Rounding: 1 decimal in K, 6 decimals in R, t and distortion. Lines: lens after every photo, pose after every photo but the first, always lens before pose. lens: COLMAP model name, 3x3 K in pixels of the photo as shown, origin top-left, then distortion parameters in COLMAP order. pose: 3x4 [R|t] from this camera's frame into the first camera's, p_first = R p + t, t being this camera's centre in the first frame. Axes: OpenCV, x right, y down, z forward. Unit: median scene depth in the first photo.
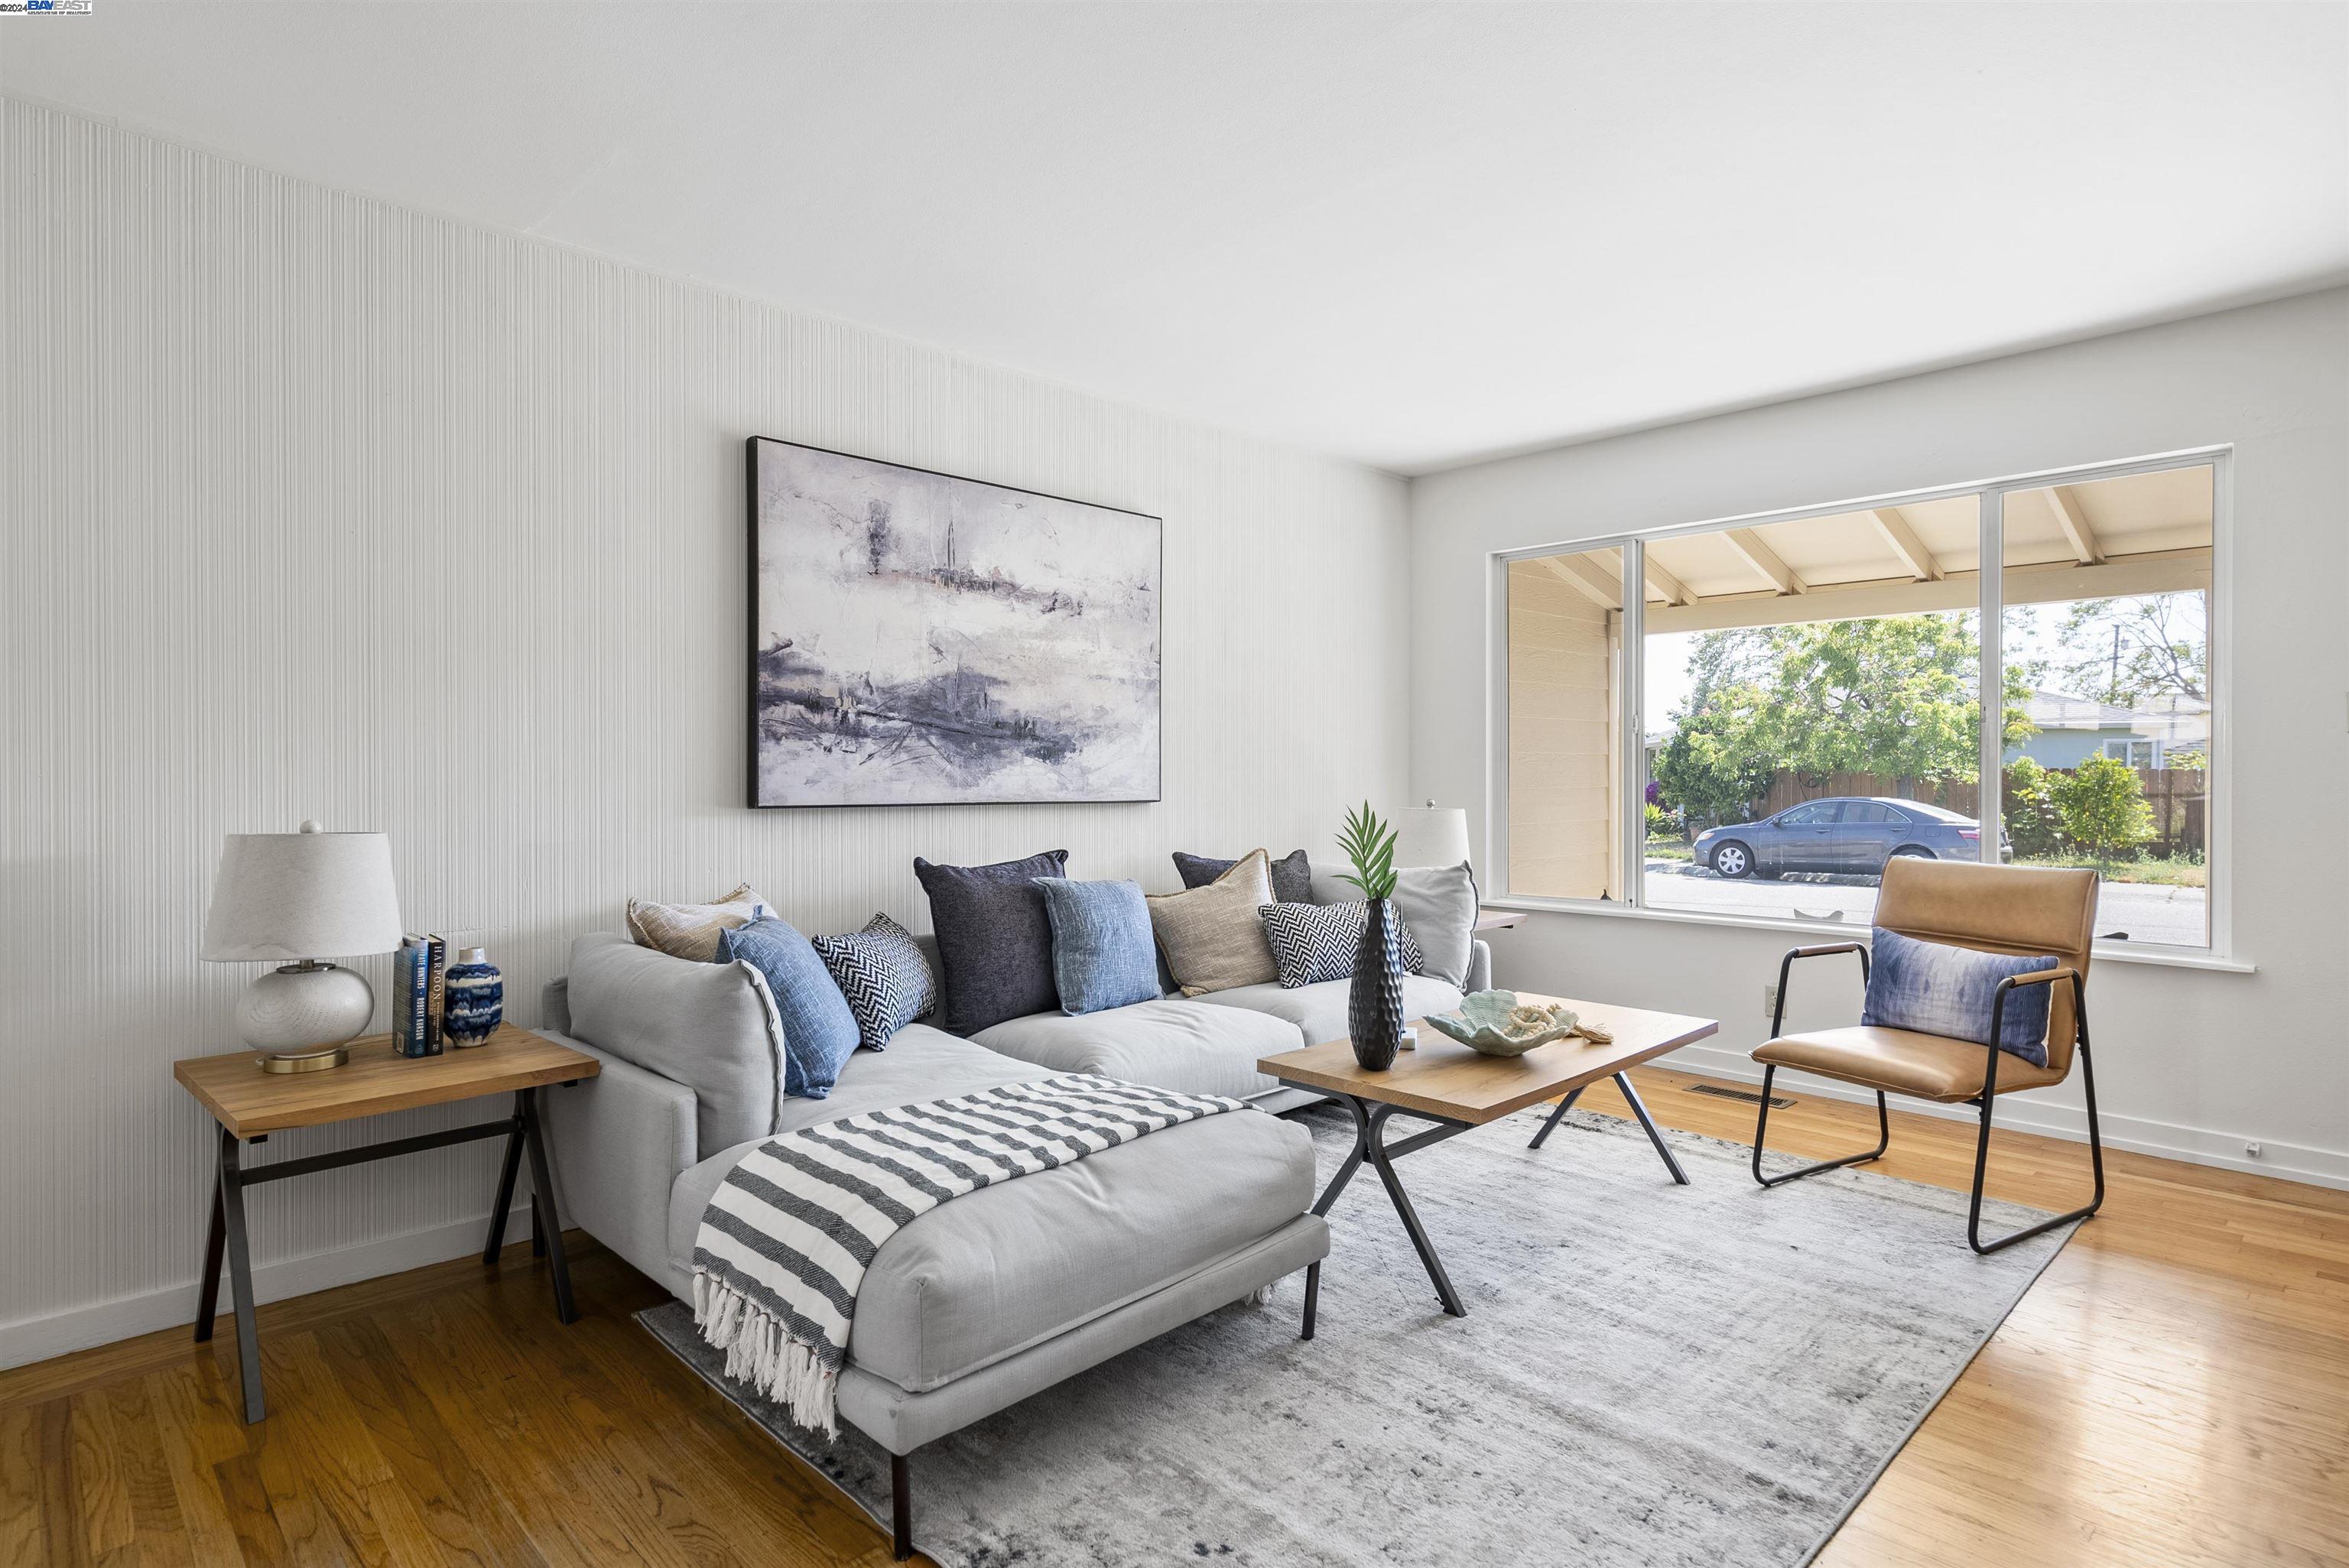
lens RADIAL K [[1224.8, 0, 1178.1], [0, 1224.8, 790.3], [0, 0, 1]] dist [-0.000694, 0.000884]
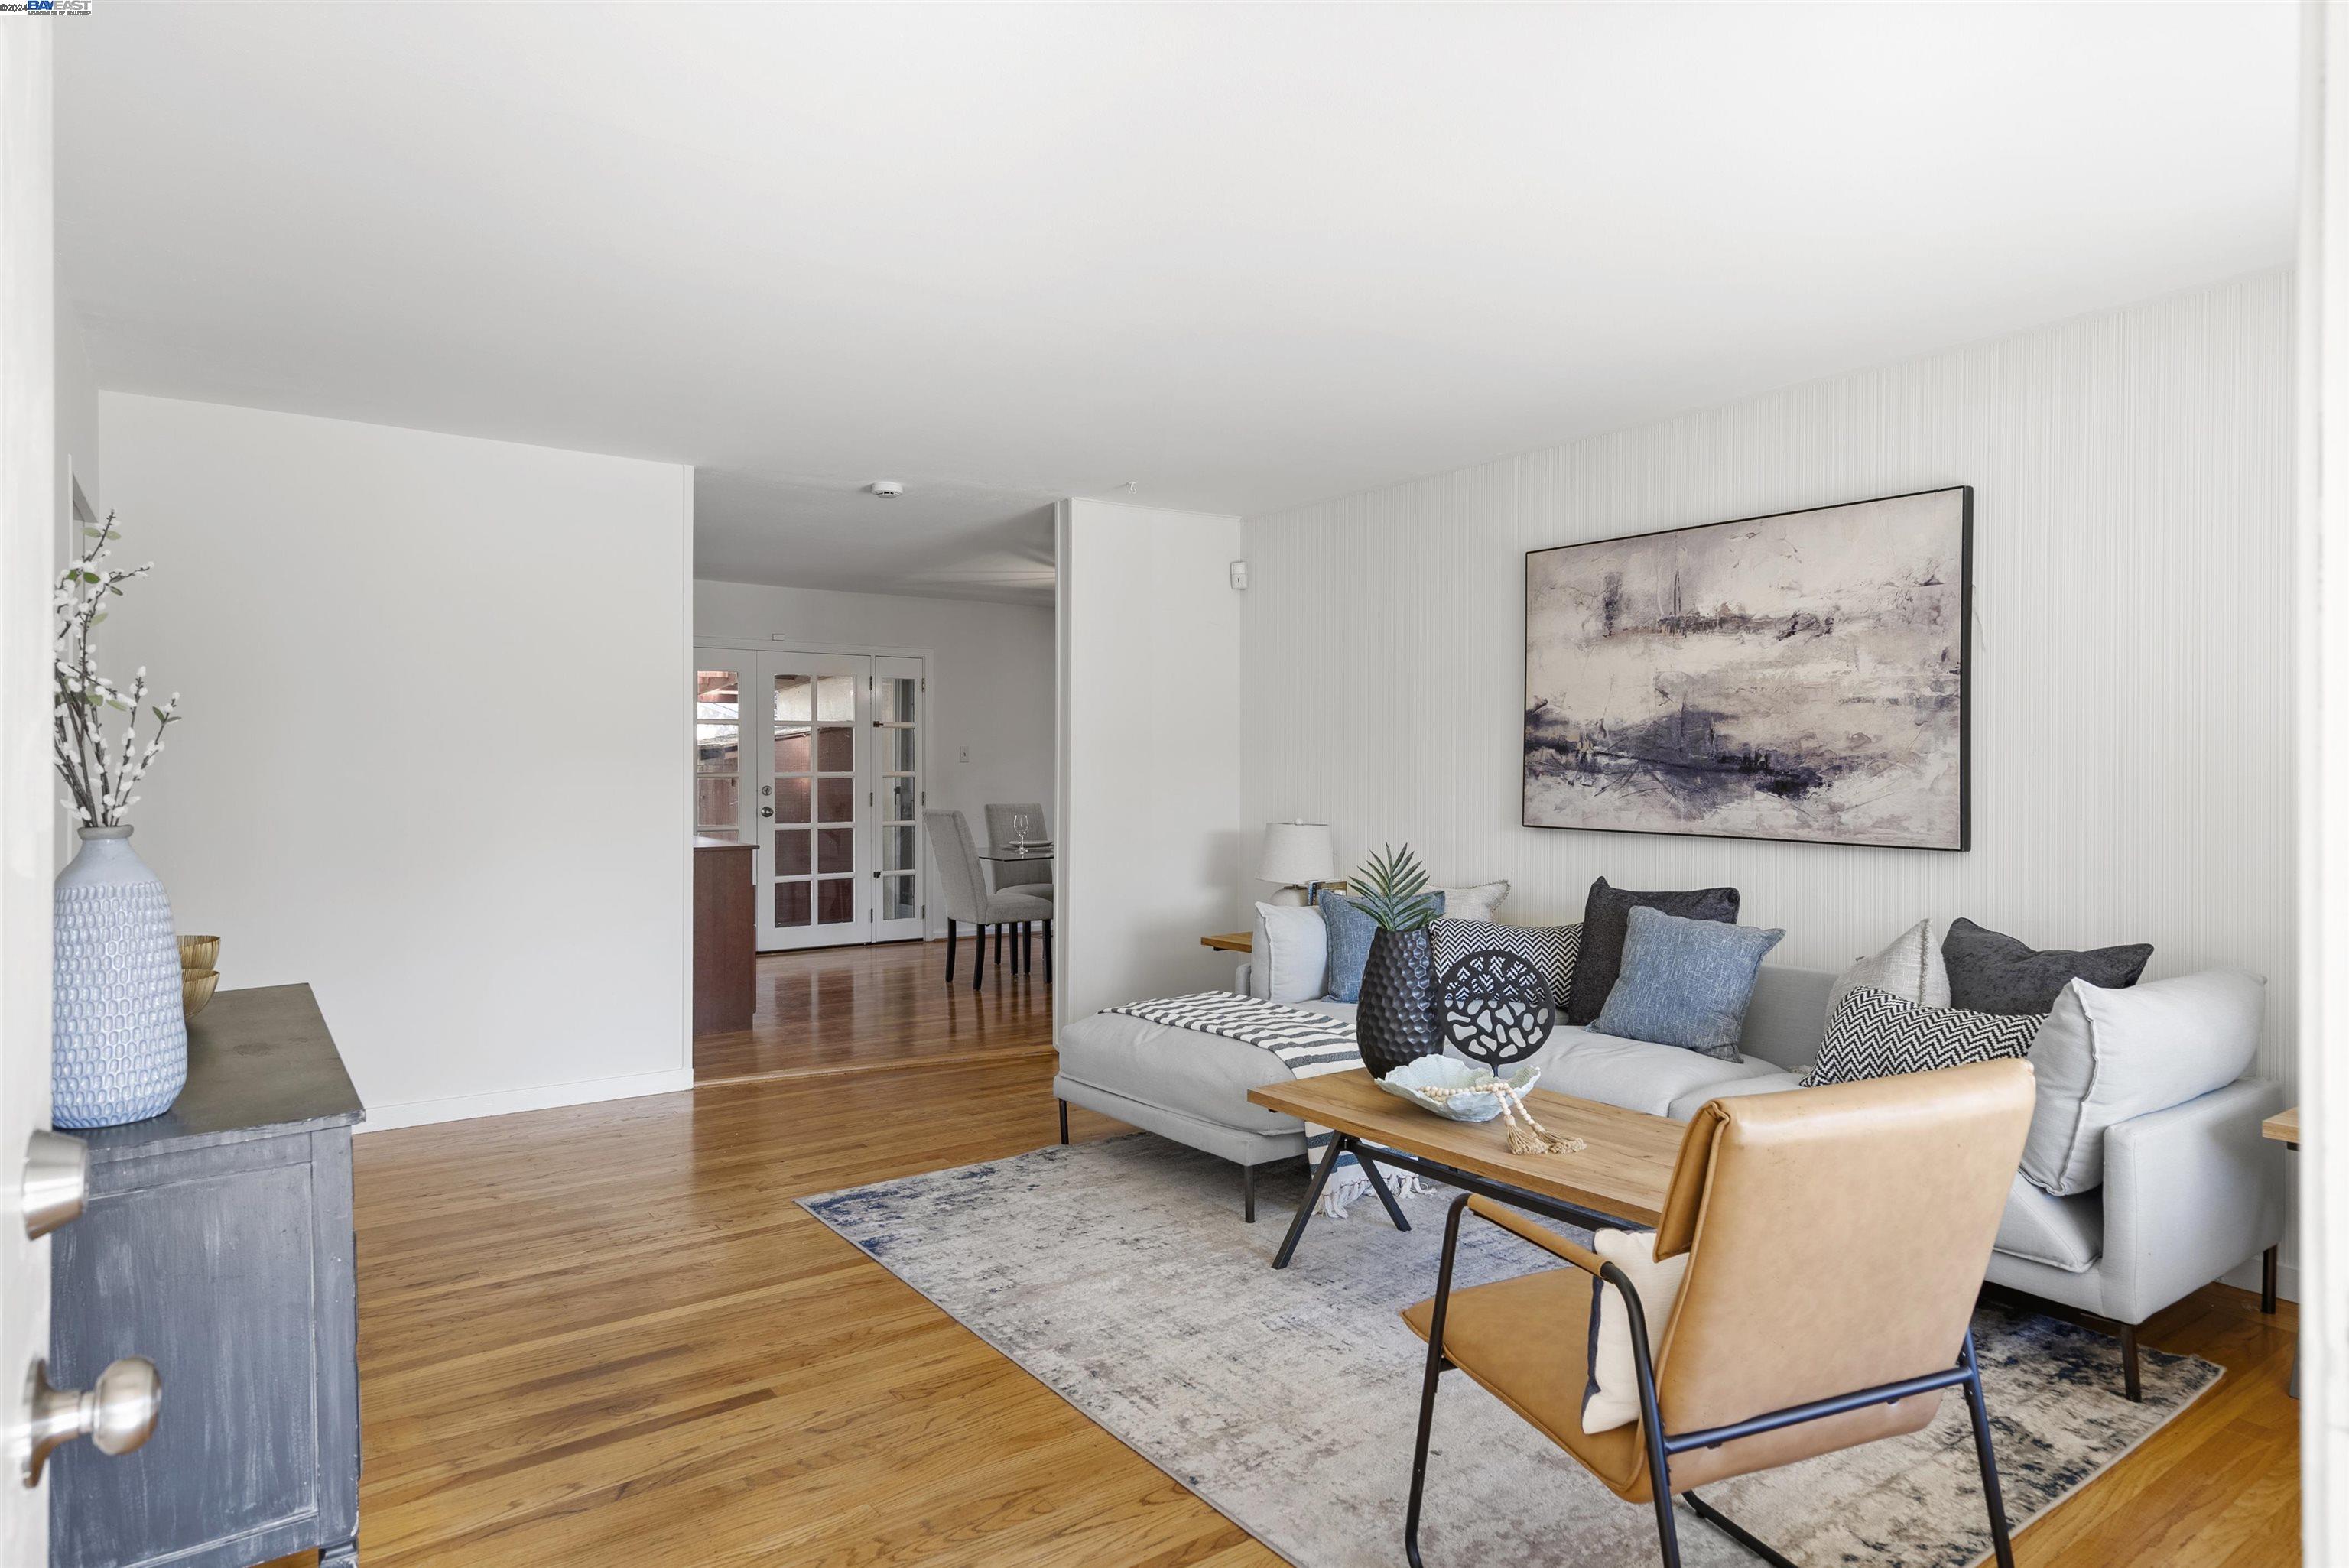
lens RADIAL K [[1363.3, 0, 1176.7], [0, 1363.3, 777.0], [0, 0, 1]] dist [-0.002004, -0.000331]
pose [[-0.145613, 0.010084, -0.989290, 1.104348], [-0.018273, 0.999750, 0.012880, -0.048251], [0.989173, 0.019953, -0.145393, 0.768347]]
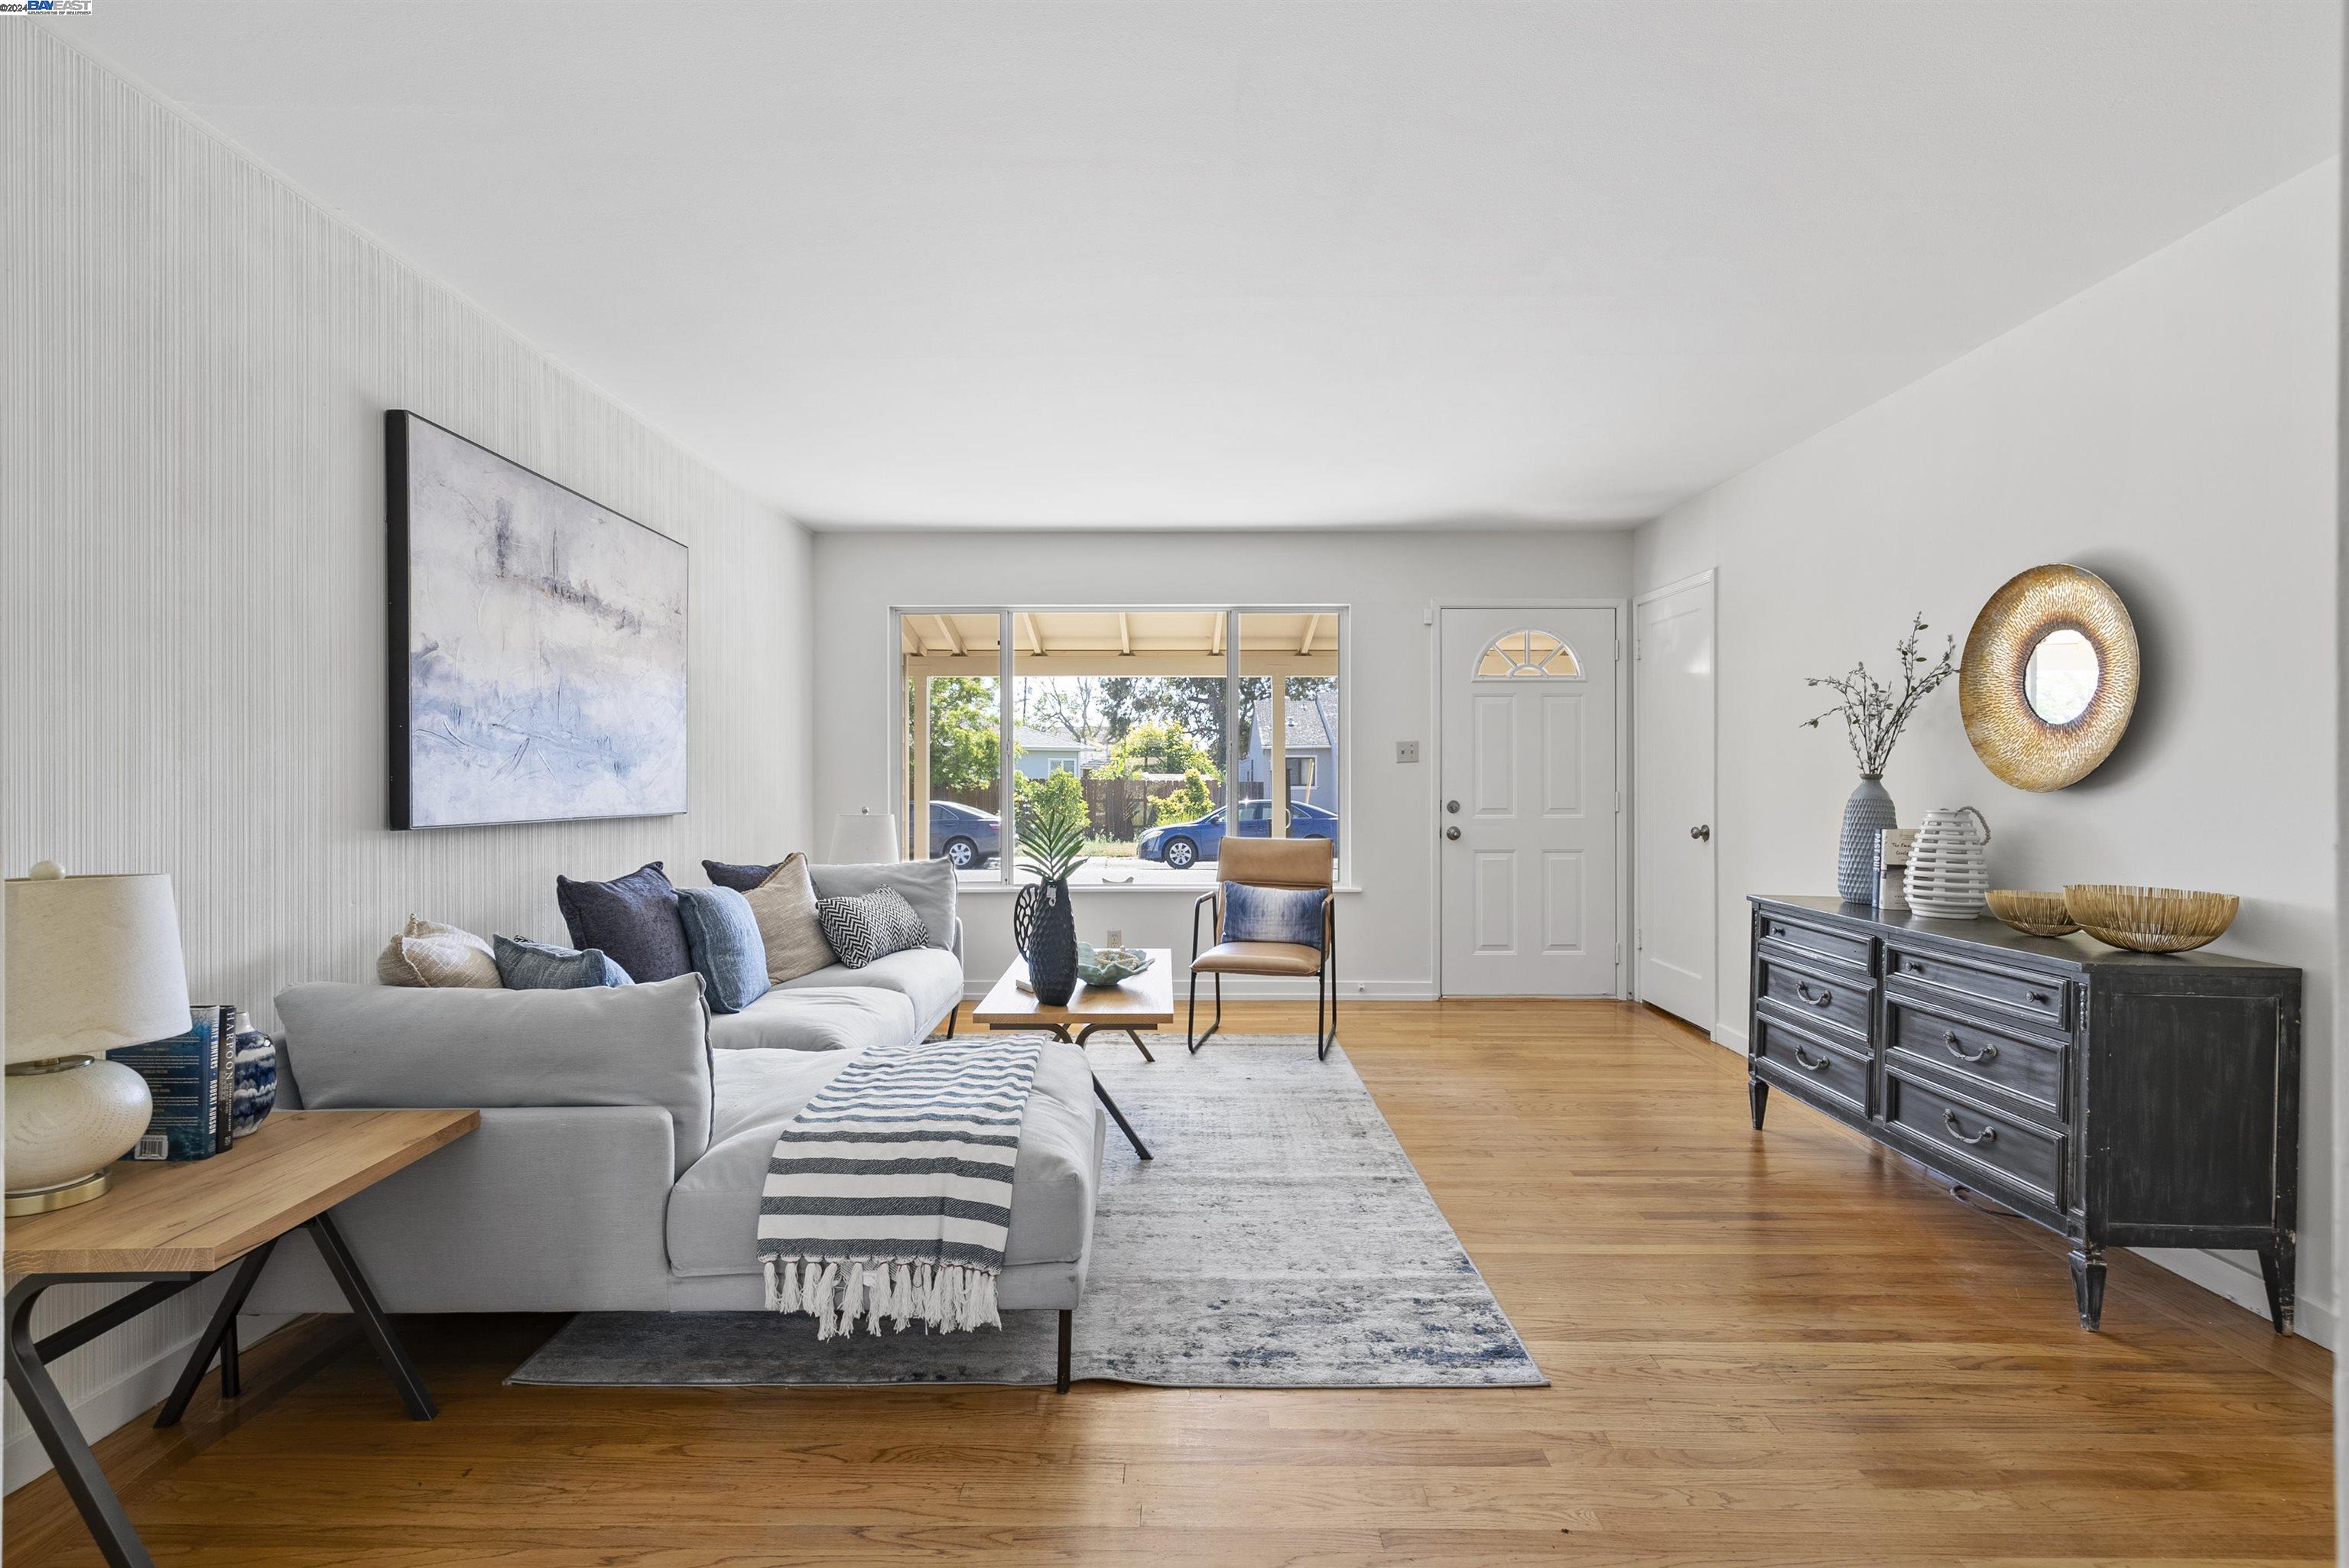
lens RADIAL K [[1086.9, 0, 1174.0], [0, 1086.9, 789.9], [0, 0, 1]] dist [-0.000204, 0.000486]
pose [[0.698893, -0.006528, 0.715197, -0.476789], [0.010852, 0.999940, -0.001478, -0.006384], [-0.715144, 0.008794, 0.698922, 0.048658]]
